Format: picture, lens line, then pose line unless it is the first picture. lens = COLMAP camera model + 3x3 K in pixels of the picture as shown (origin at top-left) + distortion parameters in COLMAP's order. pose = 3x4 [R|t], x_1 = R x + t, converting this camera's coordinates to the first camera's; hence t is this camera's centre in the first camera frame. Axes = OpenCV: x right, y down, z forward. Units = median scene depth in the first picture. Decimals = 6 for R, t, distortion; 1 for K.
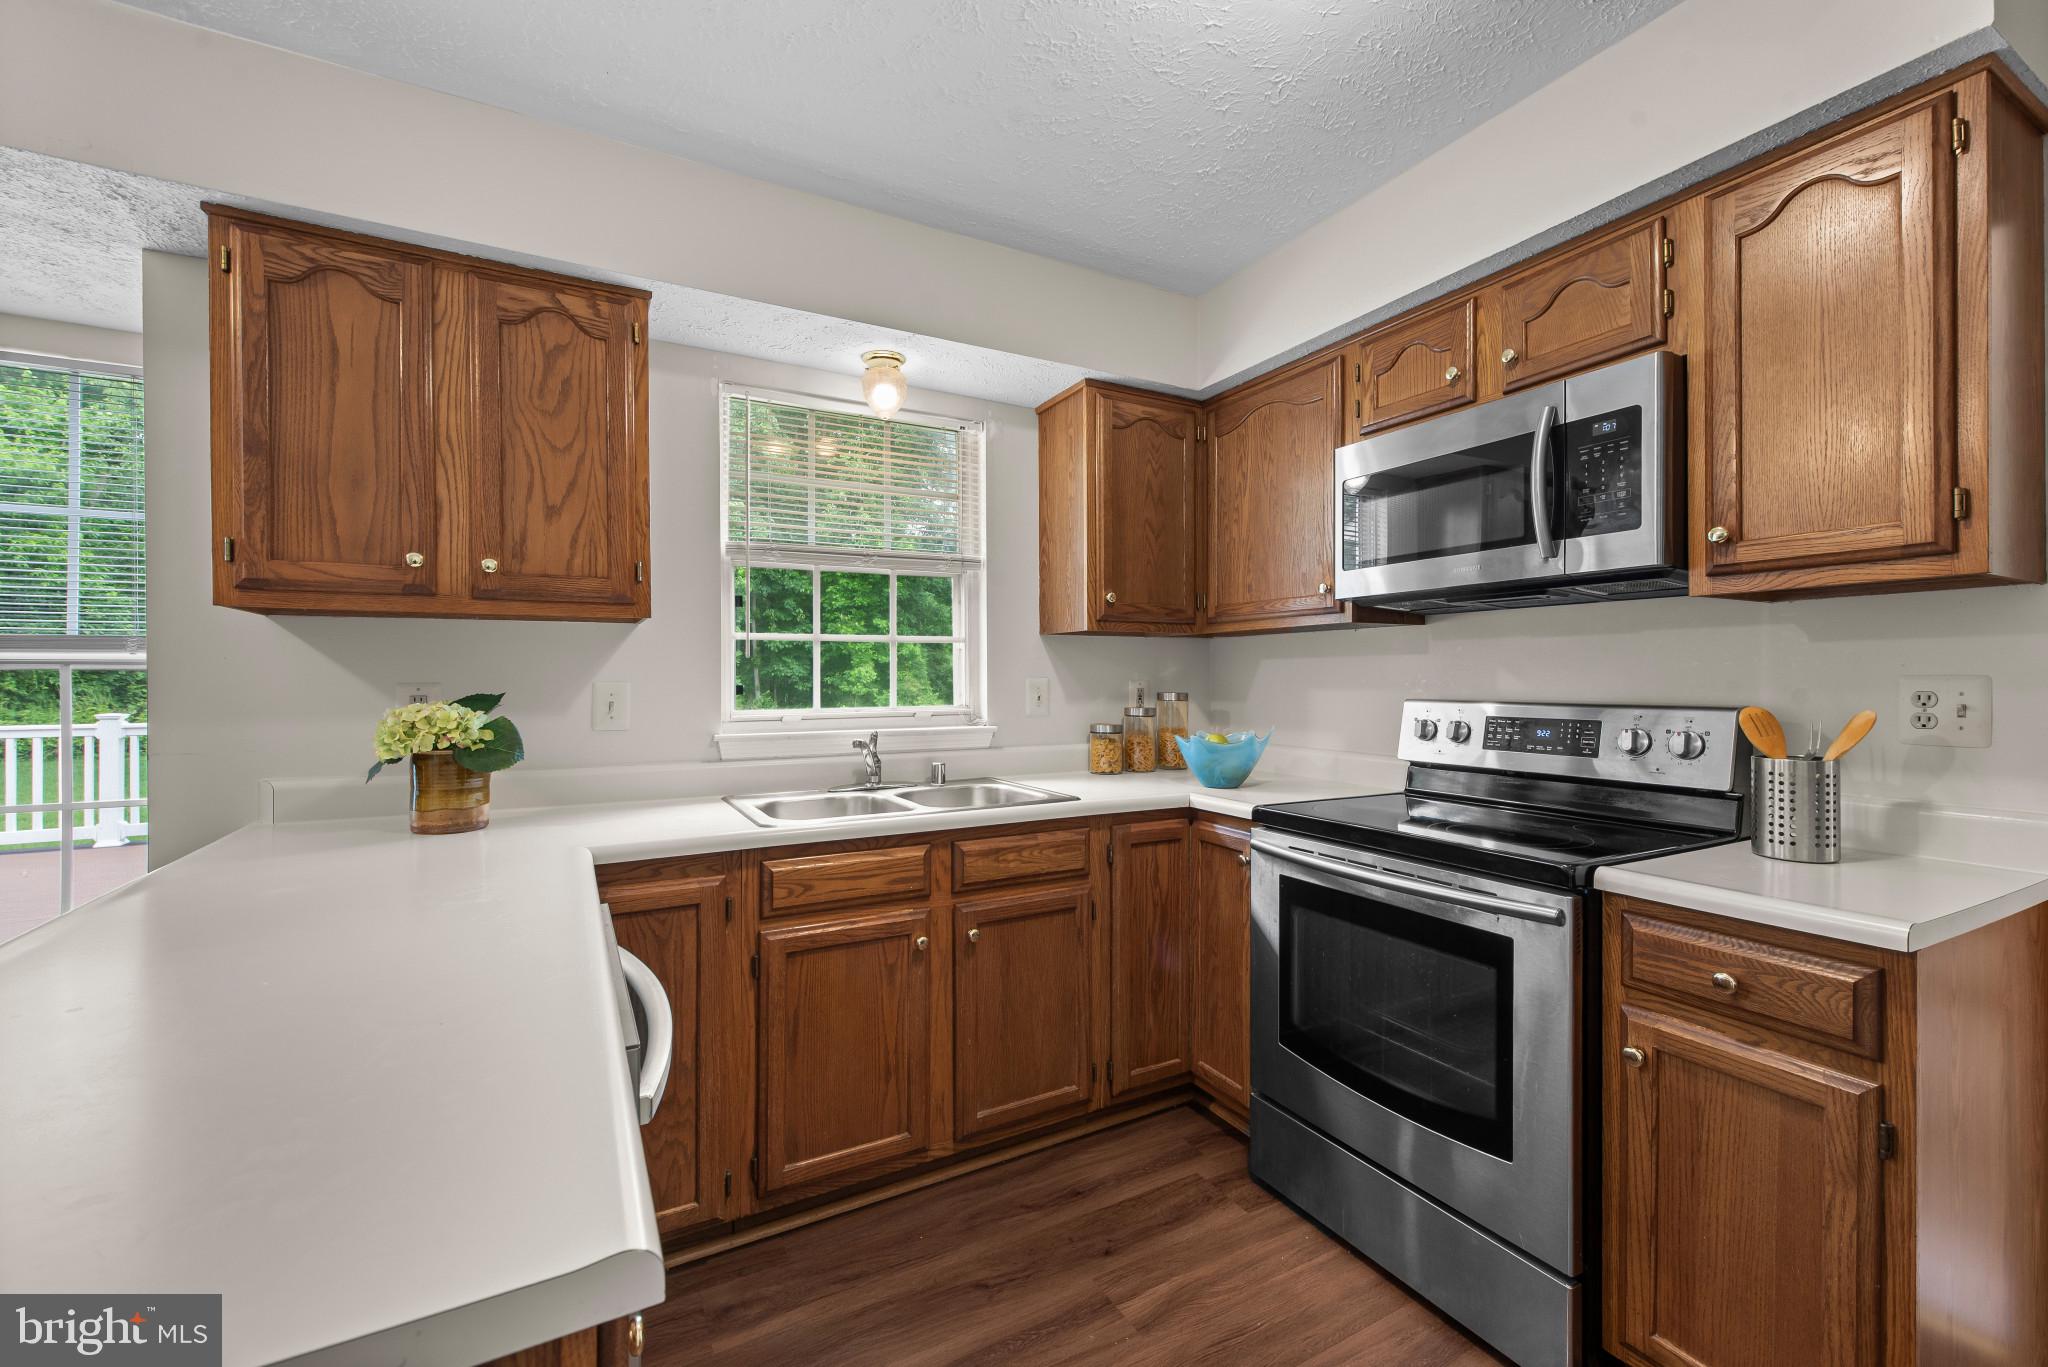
lens RADIAL K [[839.1, 0, 1029.4], [0, 839.1, 683.7], [0, 0, 1]] dist [0.009701, -0.002209]
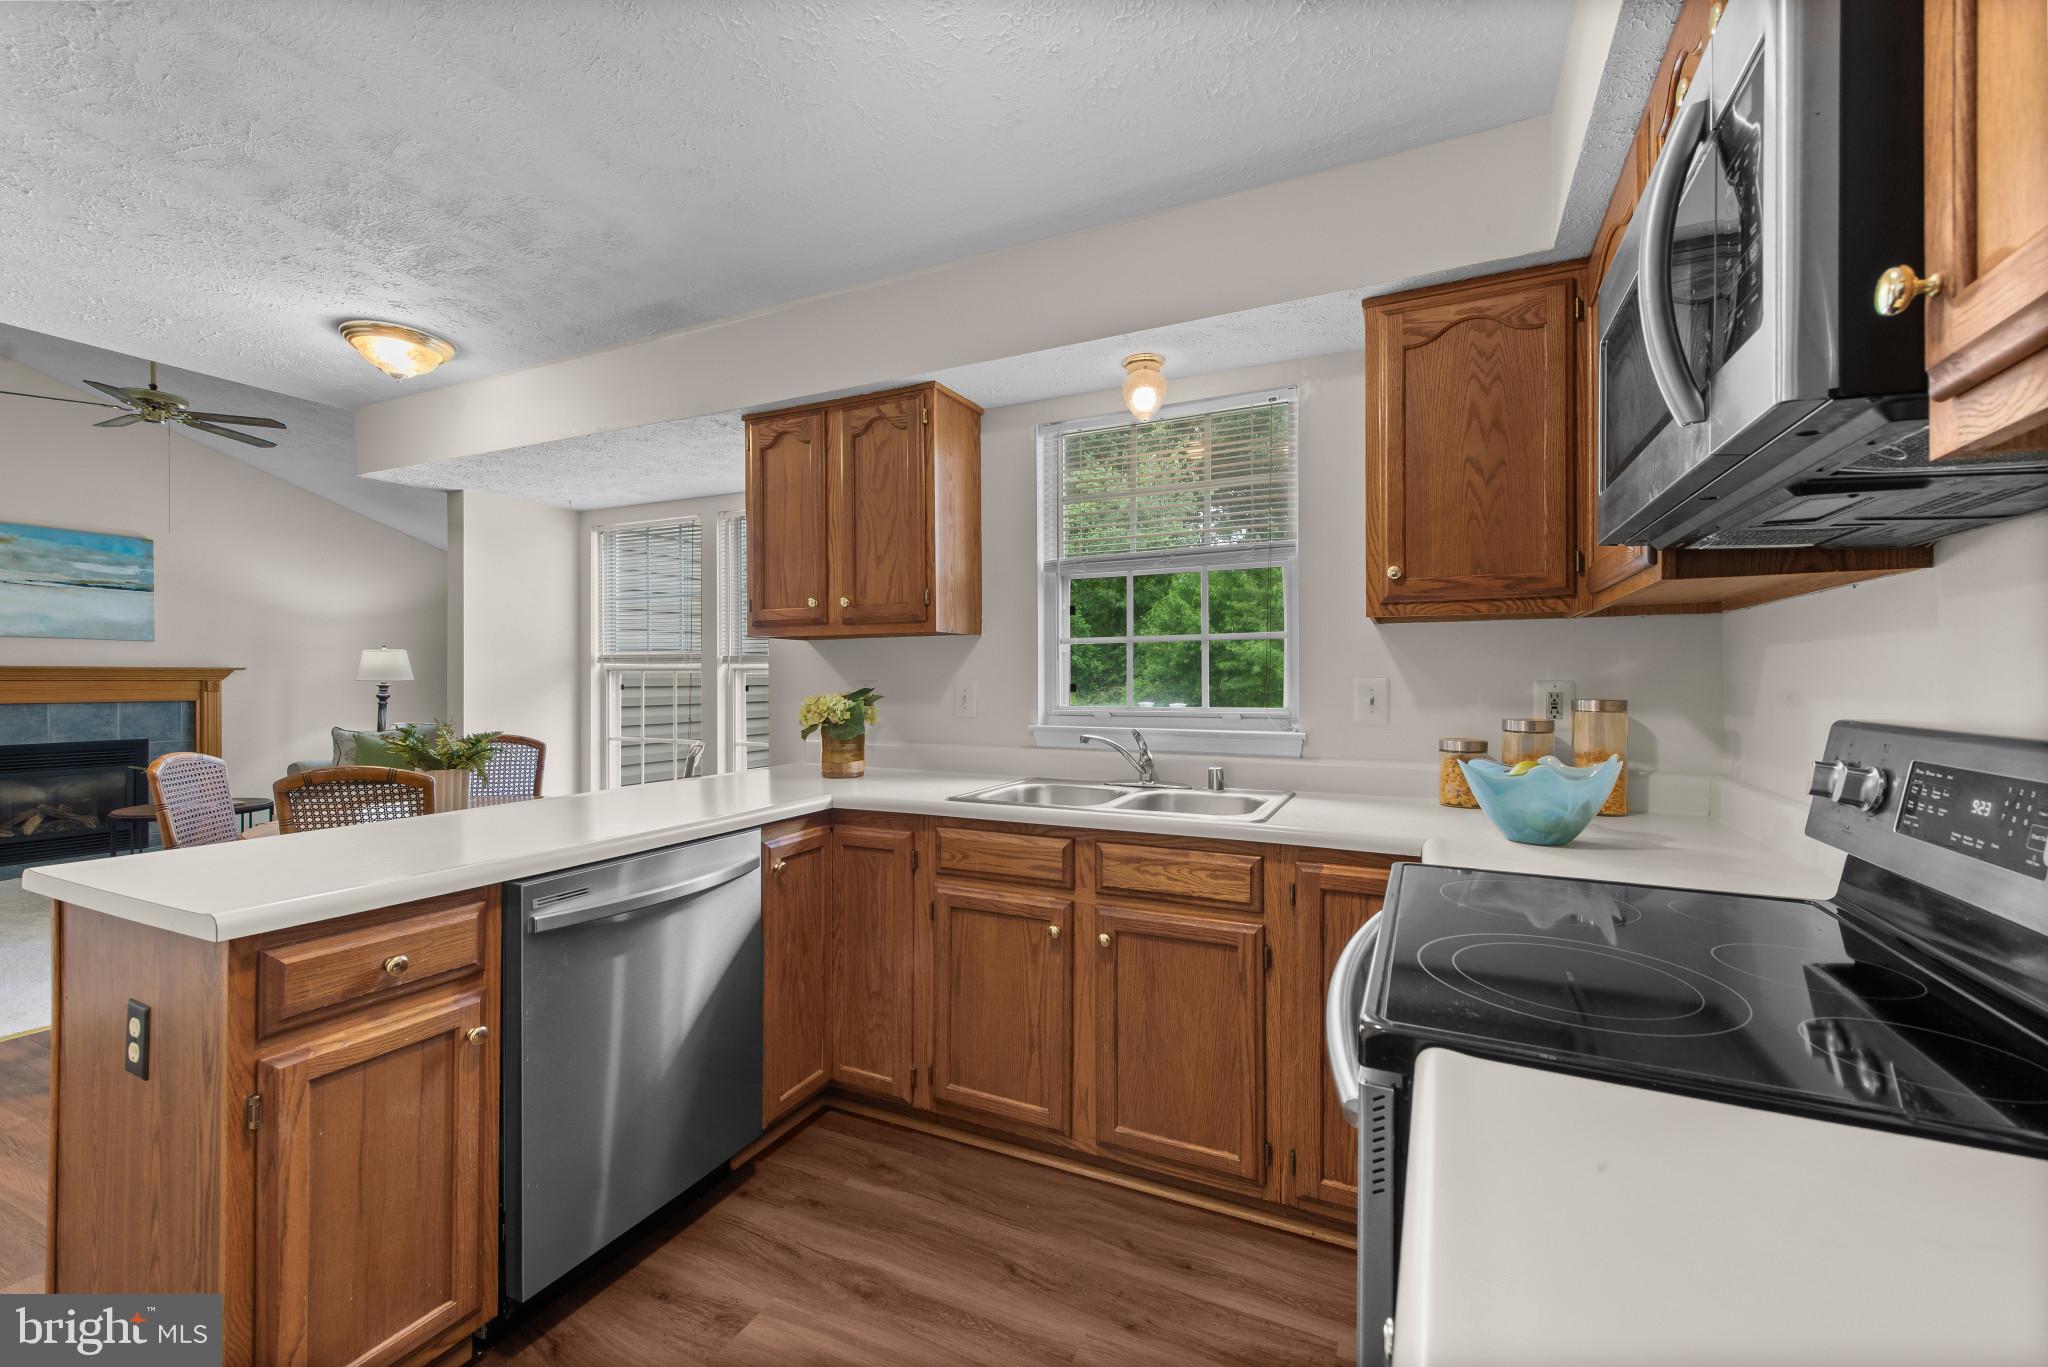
lens RADIAL K [[839.1, 0, 1037.2], [0, 839.1, 683.0], [0, 0, 1]] dist [0.009701, -0.002209]
pose [[0.577699, 0.005823, -0.816229, 0.680741], [-0.006500, 0.999976, 0.002533, -0.002030], [0.816224, 0.003842, 0.577722, 0.366941]]
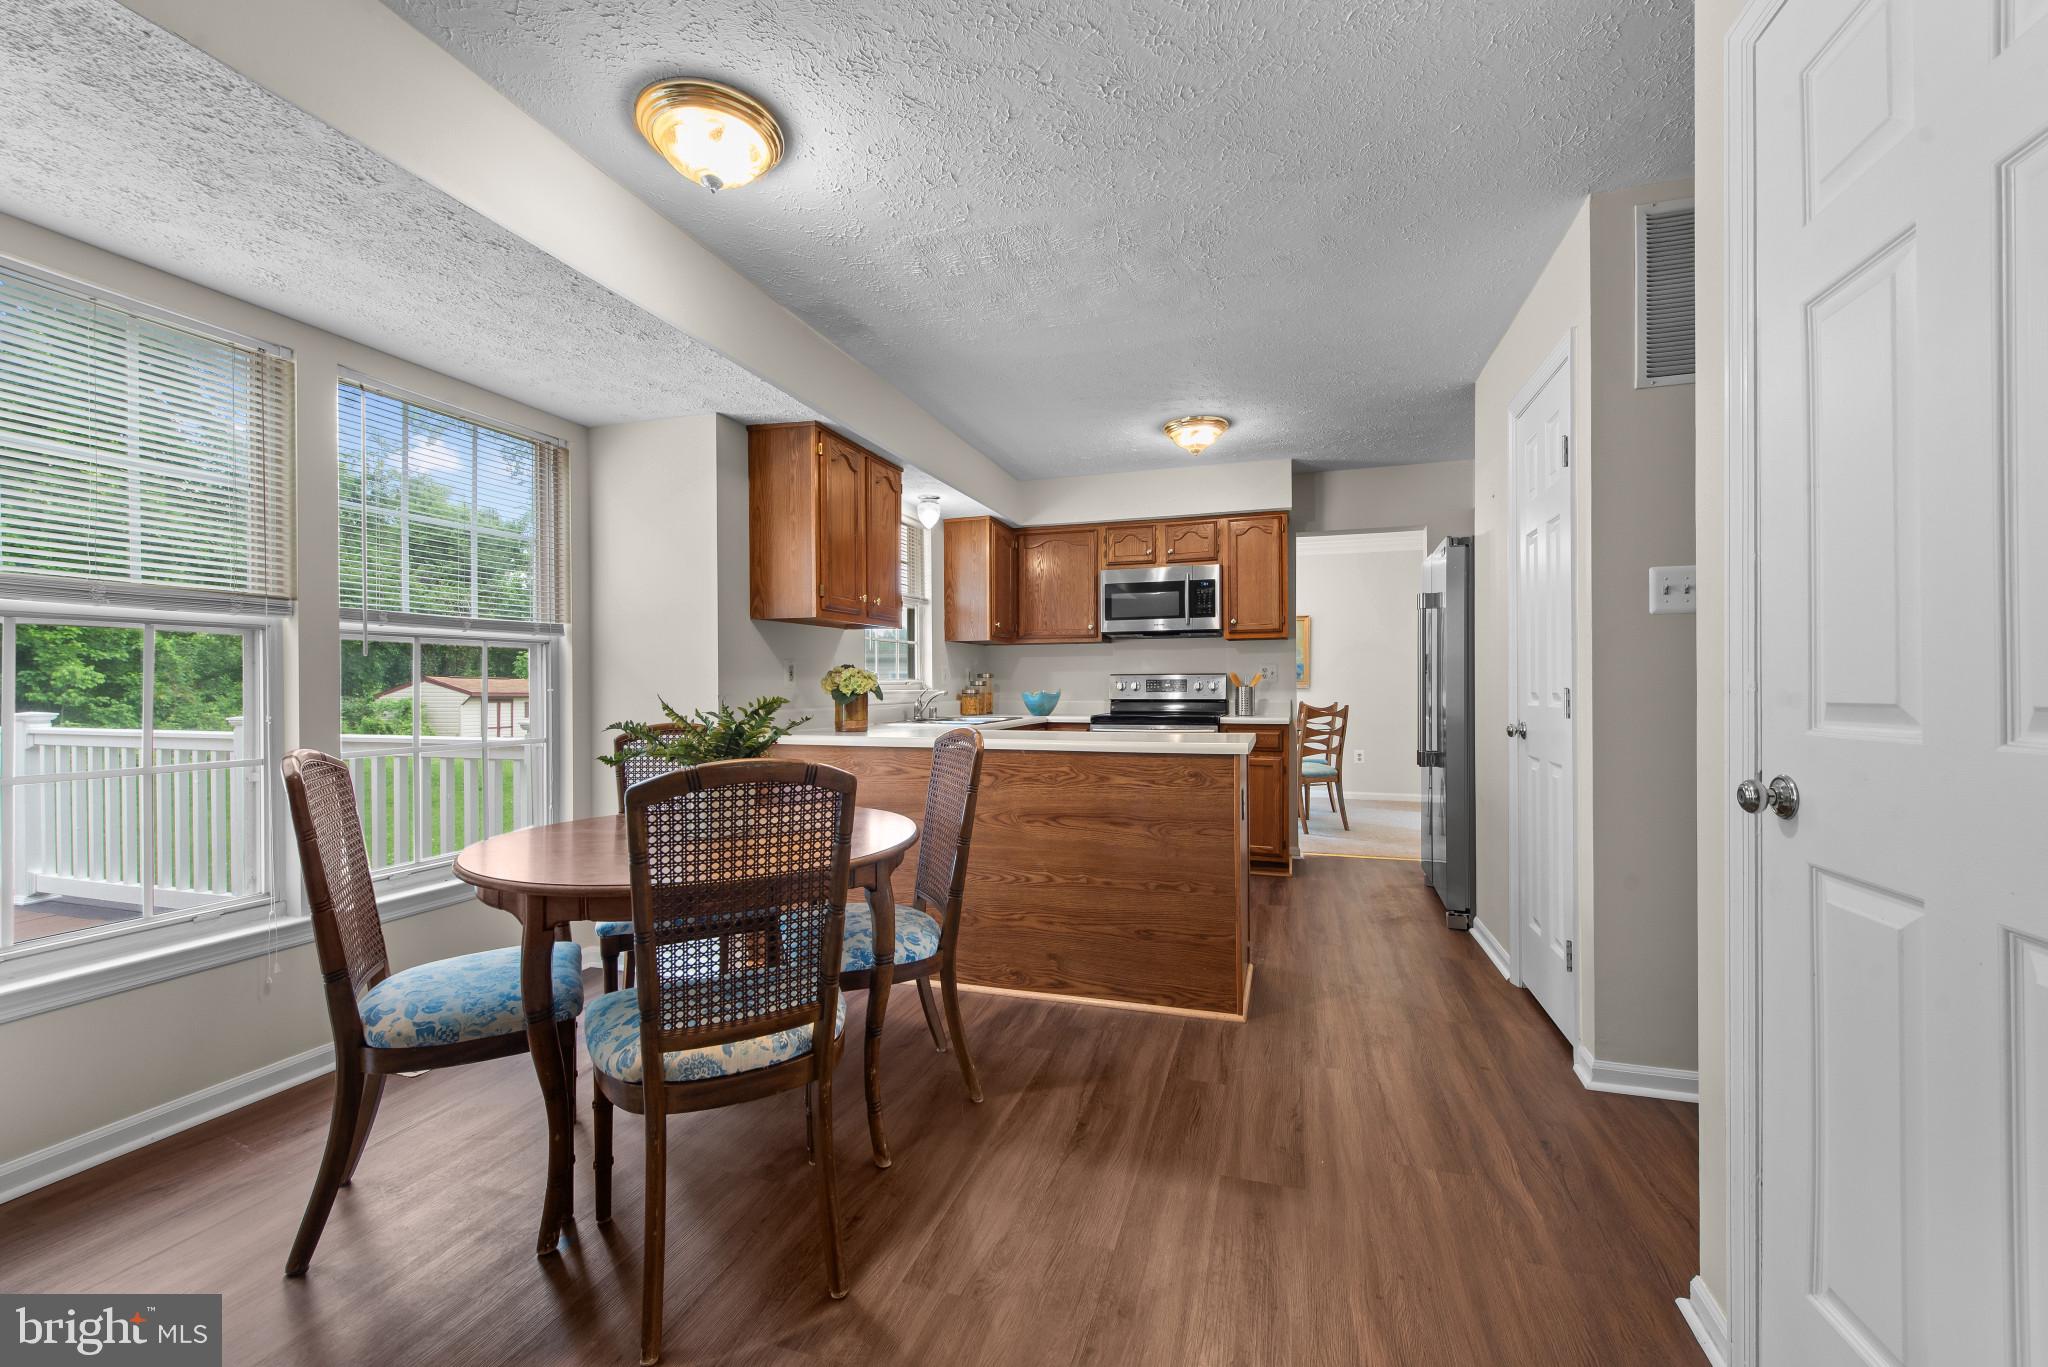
lens RADIAL K [[839.1, 0, 1023.7], [0, 839.1, 684.6], [0, 0, 1]] dist [0.009701, -0.002209]
pose [[0.737710, 0.002561, 0.675113, -1.587787], [0.004957, 0.999945, -0.009211, 0.081102], [-0.675100, 0.010142, 0.737657, -0.702316]]
